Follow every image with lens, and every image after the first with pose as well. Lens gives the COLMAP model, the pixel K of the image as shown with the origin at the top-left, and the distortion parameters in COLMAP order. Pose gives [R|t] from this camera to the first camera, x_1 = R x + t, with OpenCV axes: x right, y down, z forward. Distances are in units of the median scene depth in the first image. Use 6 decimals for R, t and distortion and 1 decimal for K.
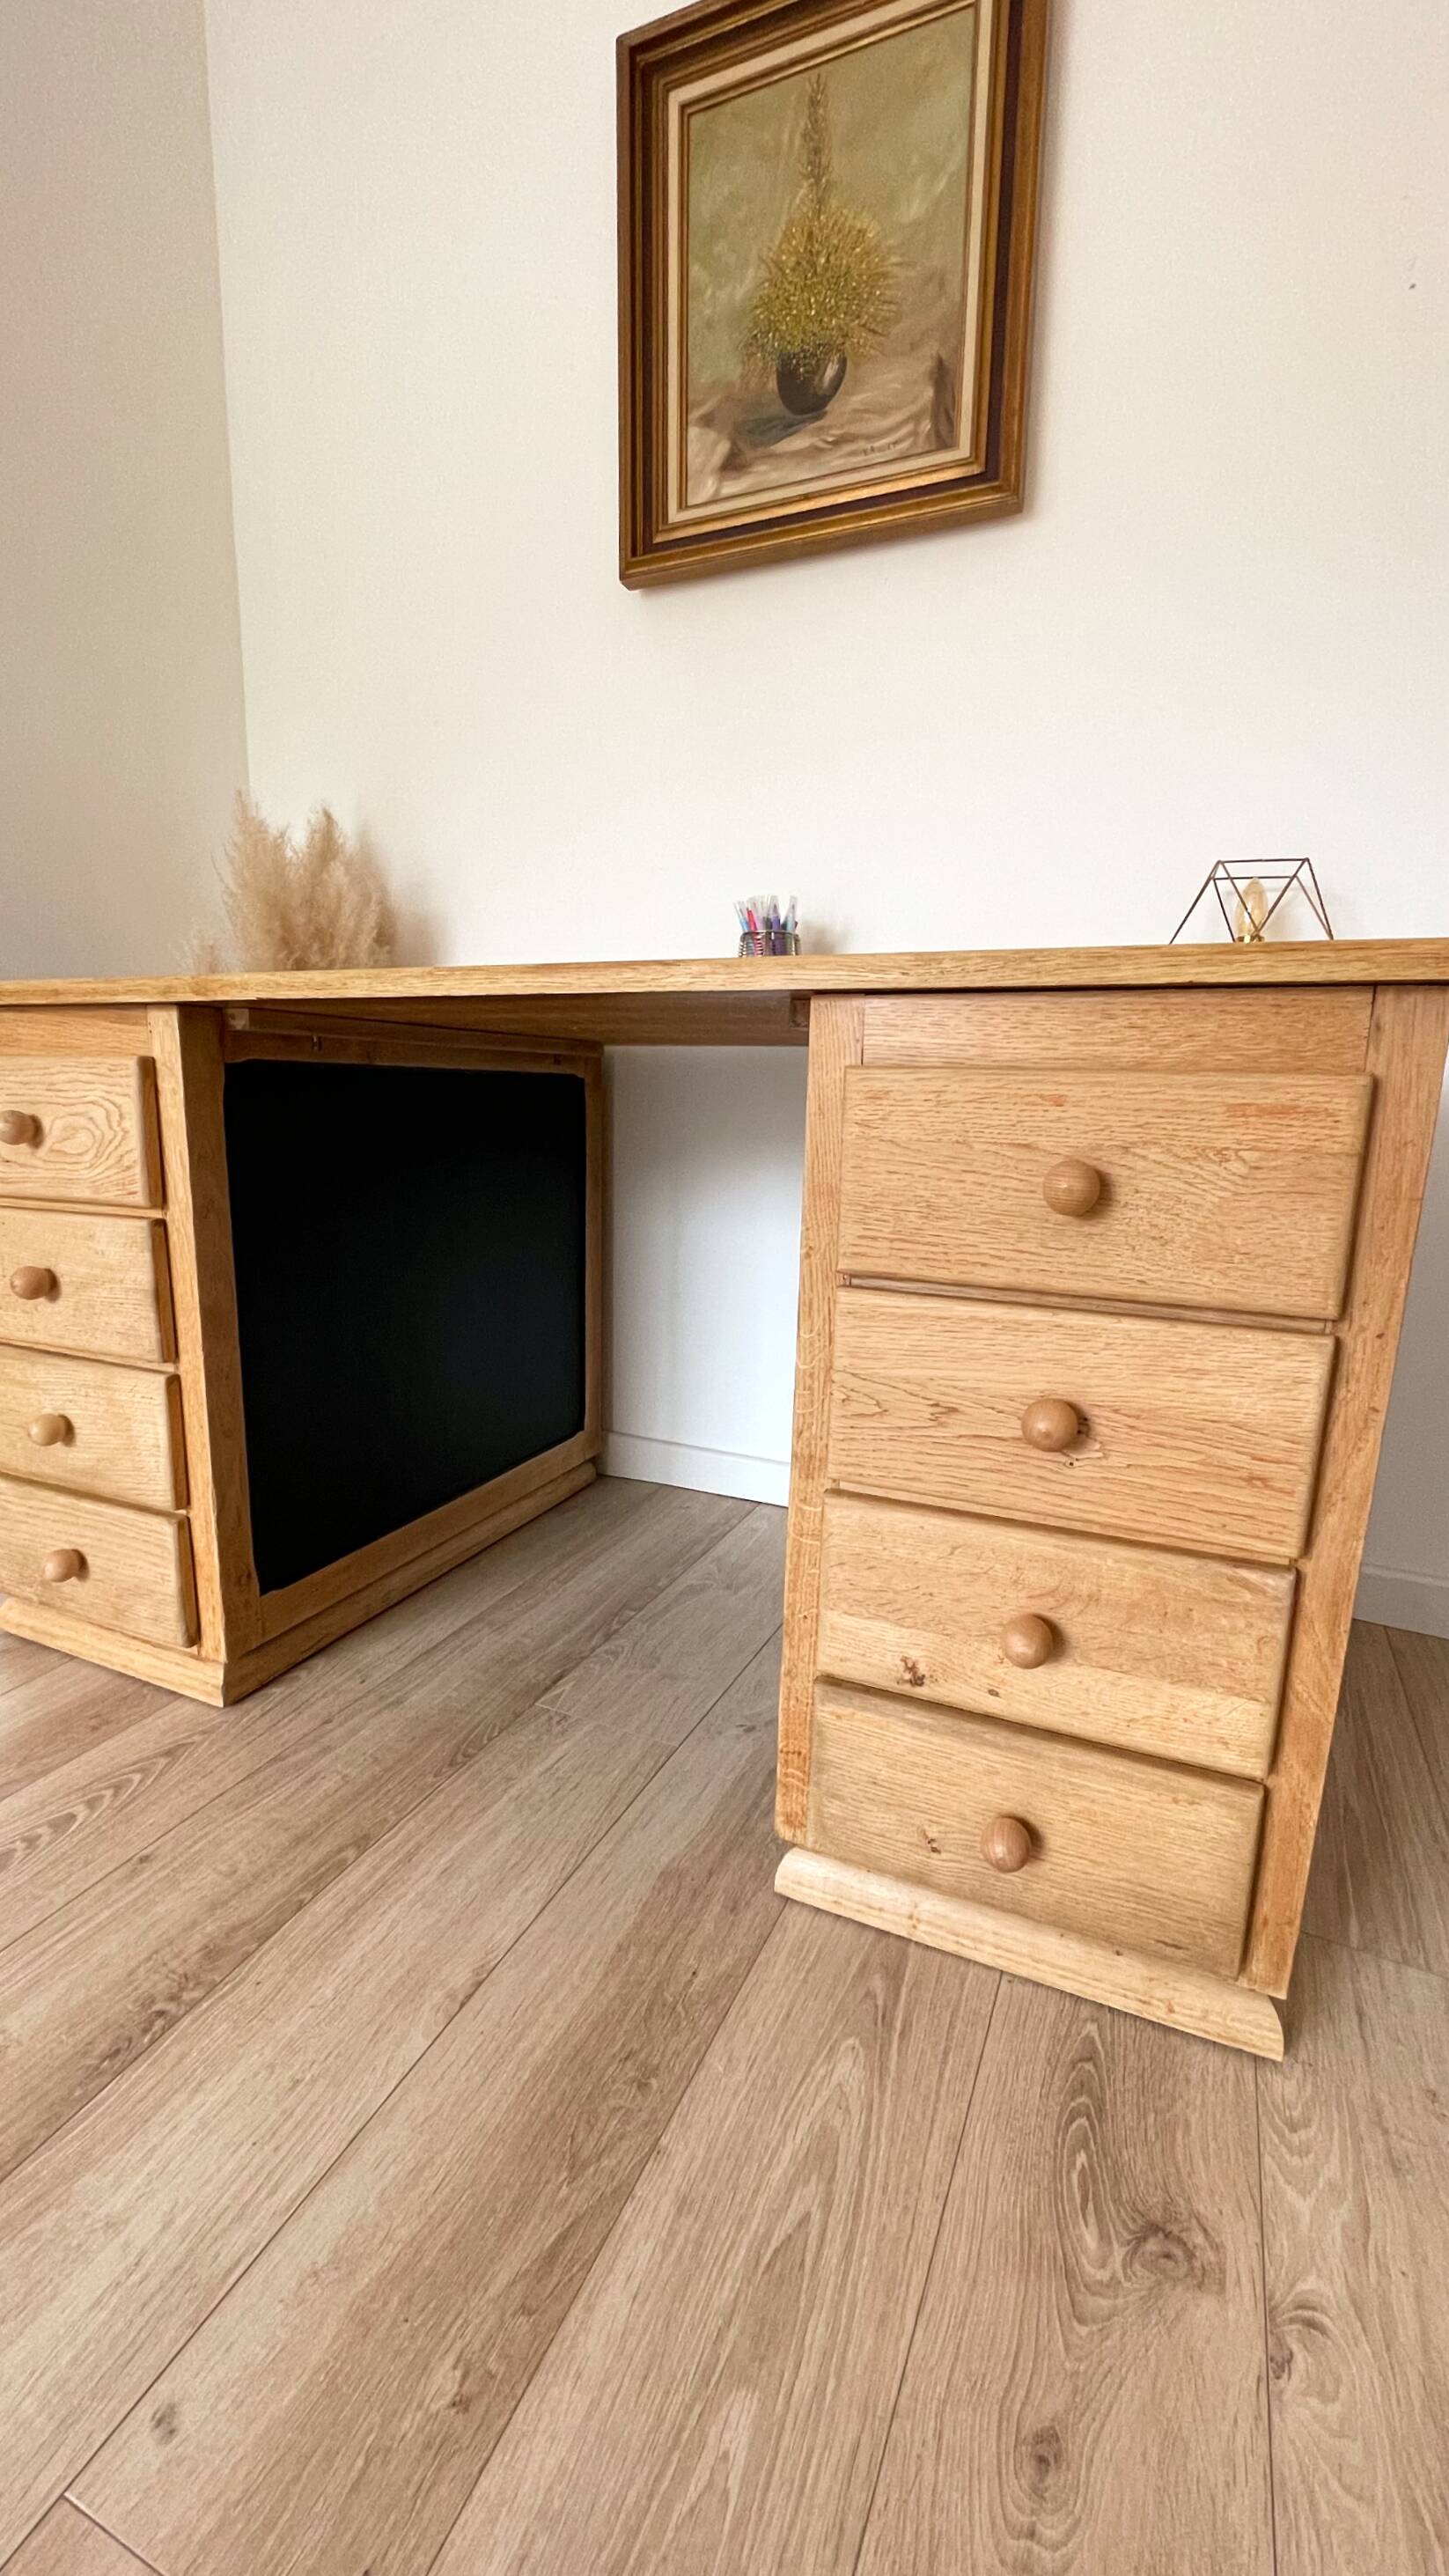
lens RADIAL K [[1071.8, 0, 728.2], [0, 1071.8, 1315.9], [0, 0, 1]] dist [-0.002599, -0.000144]
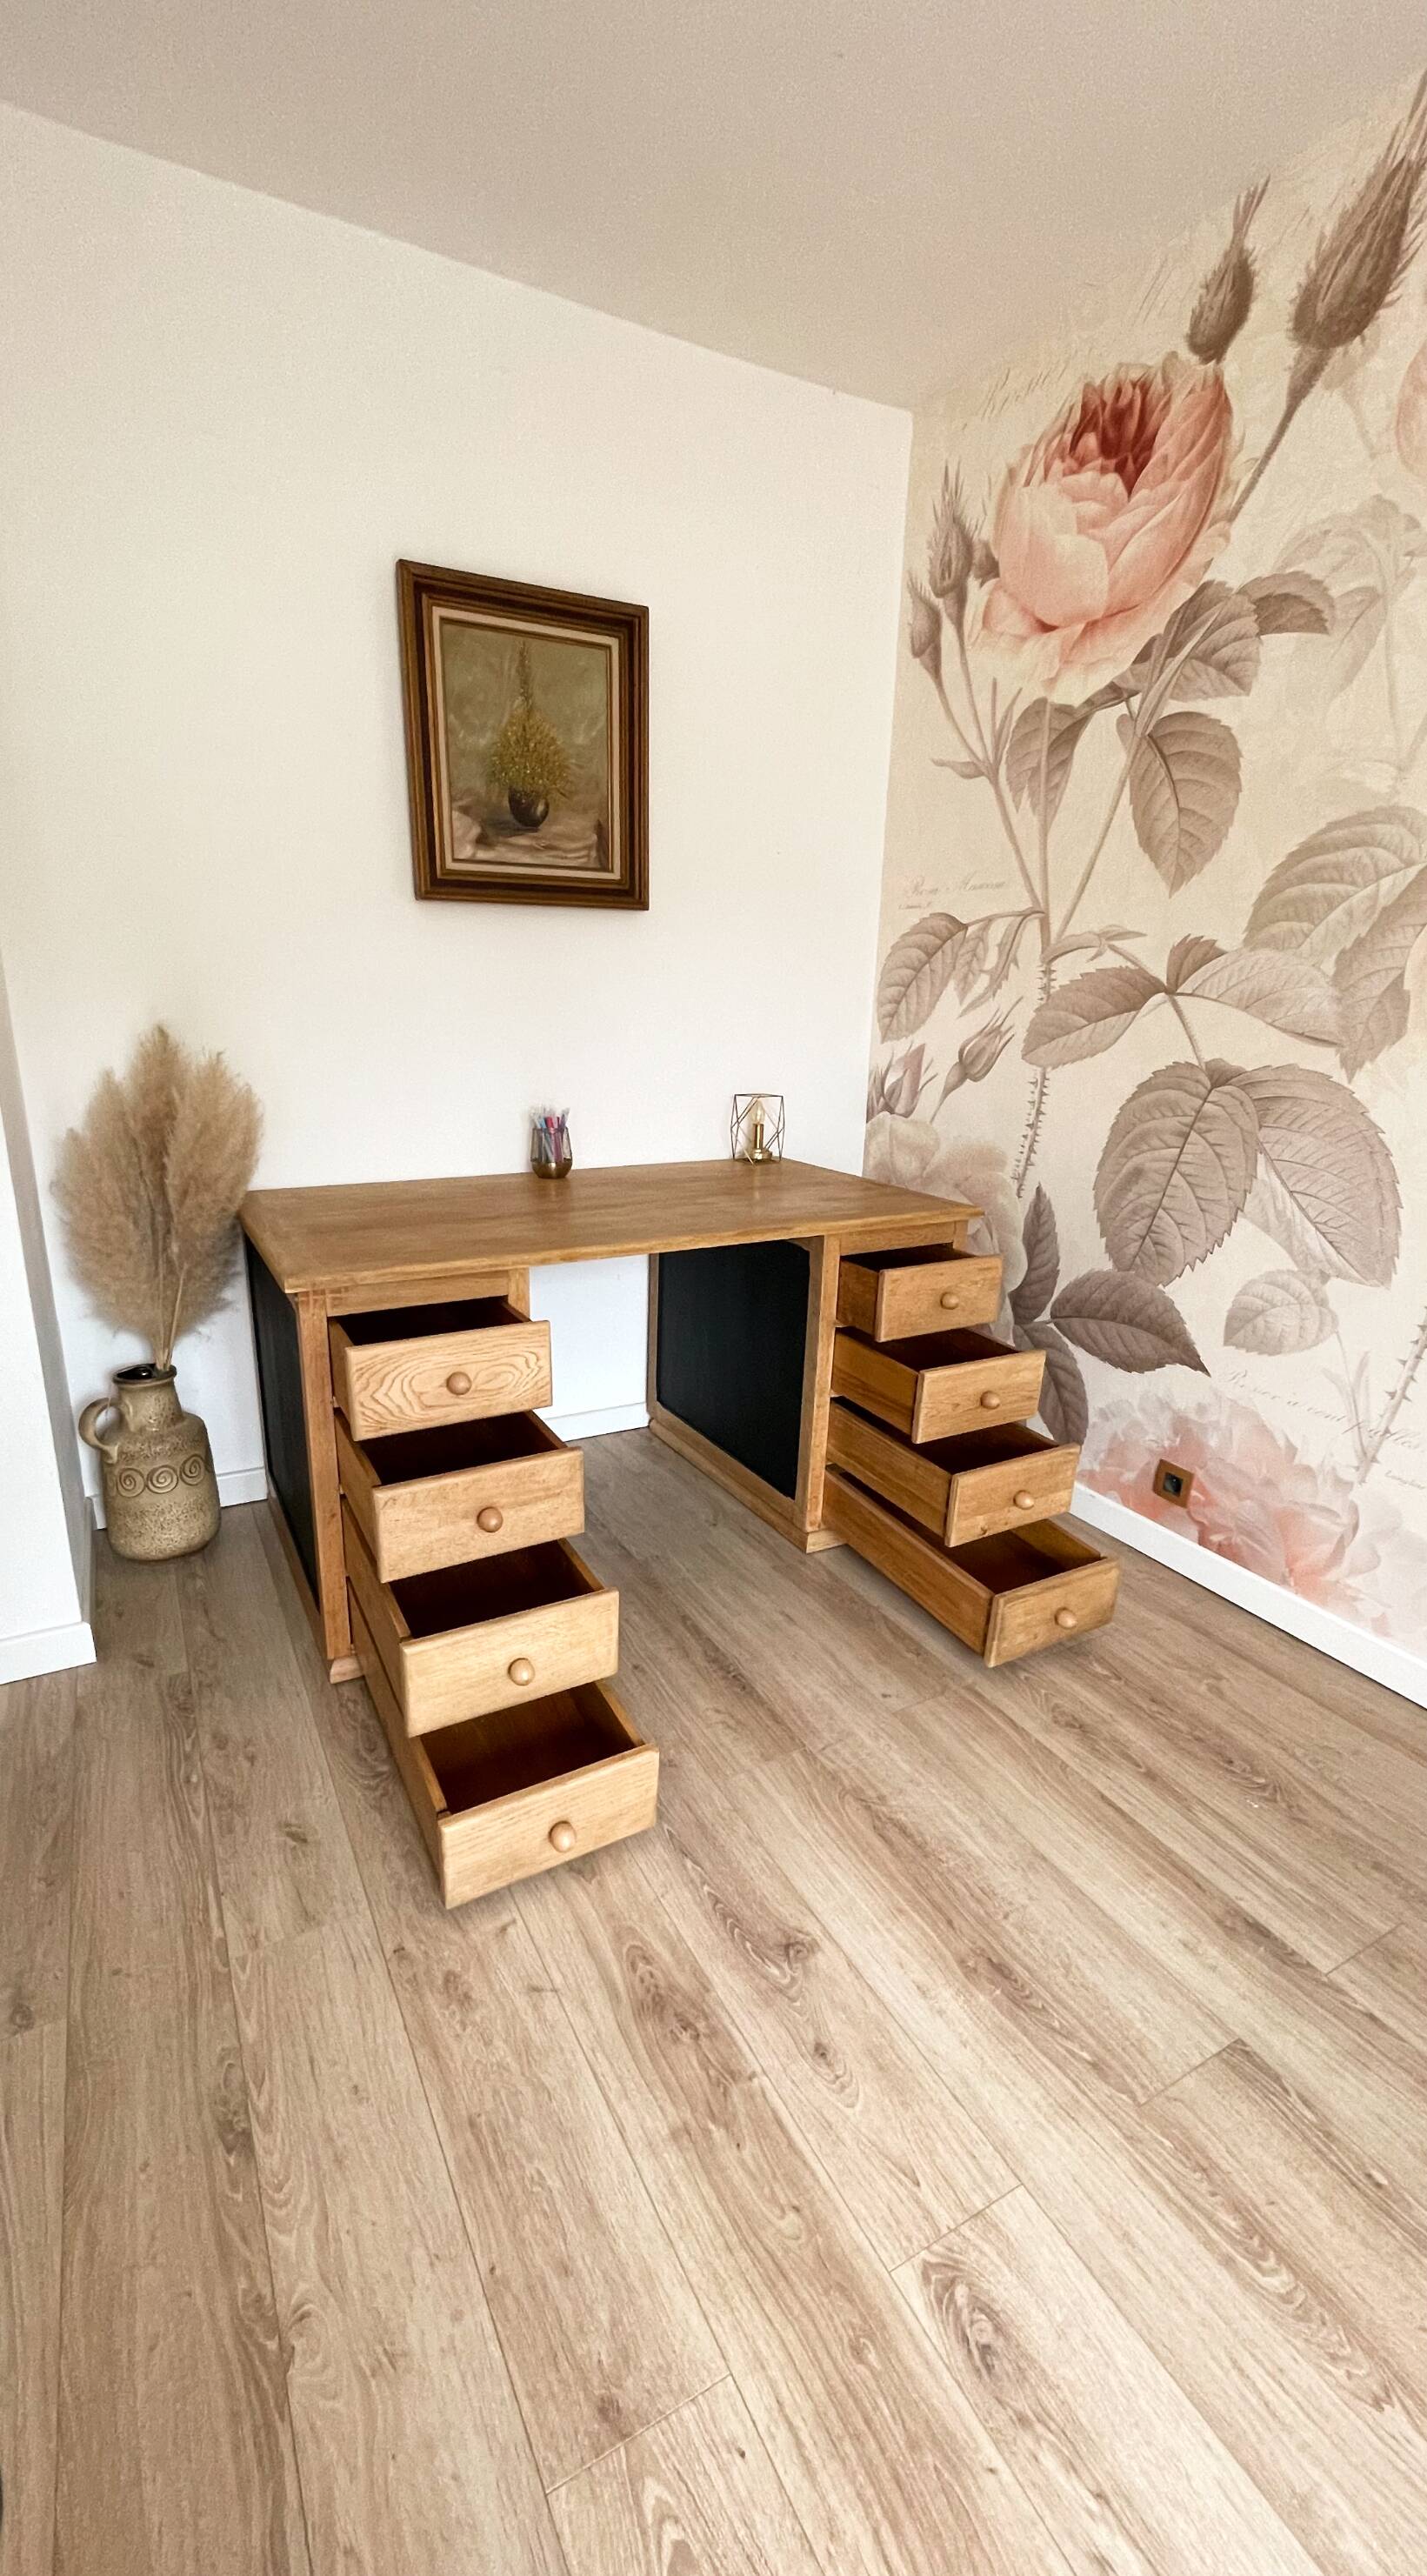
lens RADIAL K [[1054.9, 0, 692.3], [0, 1054.9, 1312.3], [0, 0, 1]] dist [-0.002161, -0.000915]
pose [[0.610724, -0.239075, 0.754890, -2.110384], [0.157793, 0.970957, 0.179846, -0.595580], [-0.775963, 0.009280, 0.630711, -0.459161]]
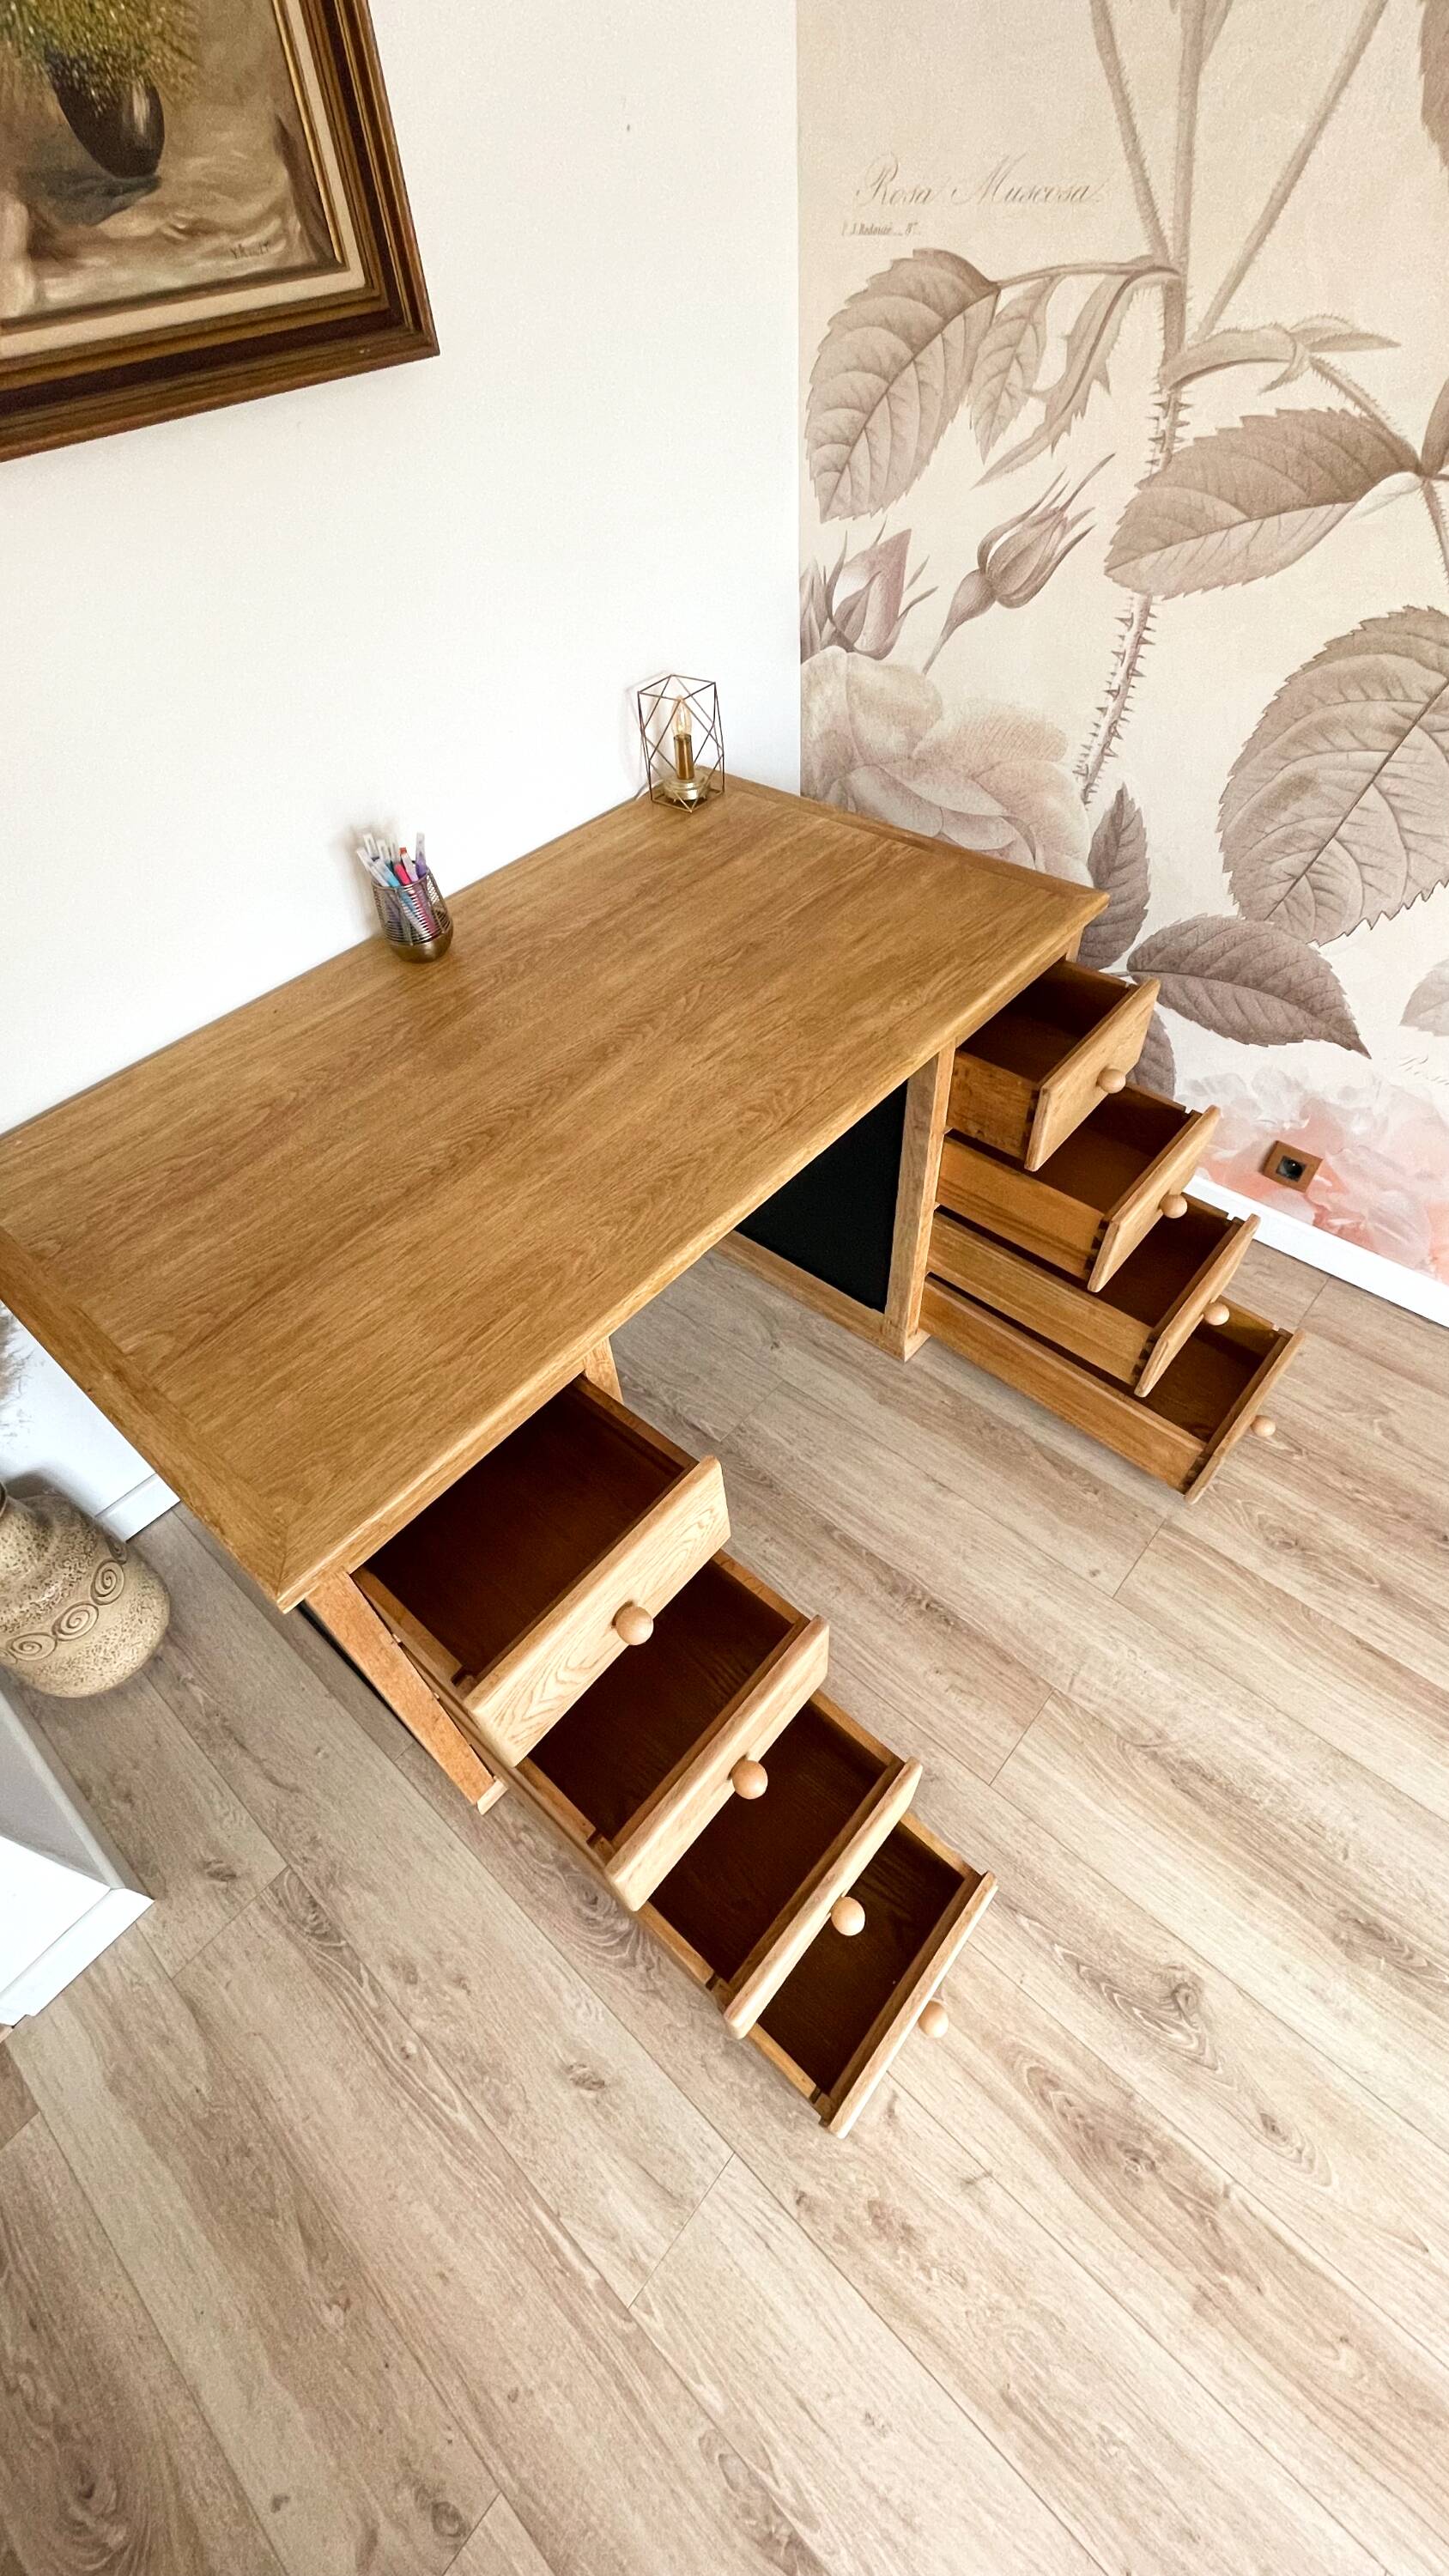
lens RADIAL K [[1042.2, 0, 725.9], [0, 1042.2, 1294.3], [0, 0, 1]] dist [-0.001979, -0.000392]
pose [[0.298393, -0.746513, 0.594709, -1.338168], [0.260934, 0.663163, 0.701518, -1.251272], [-0.918082, -0.054149, 0.392674, 0.547930]]
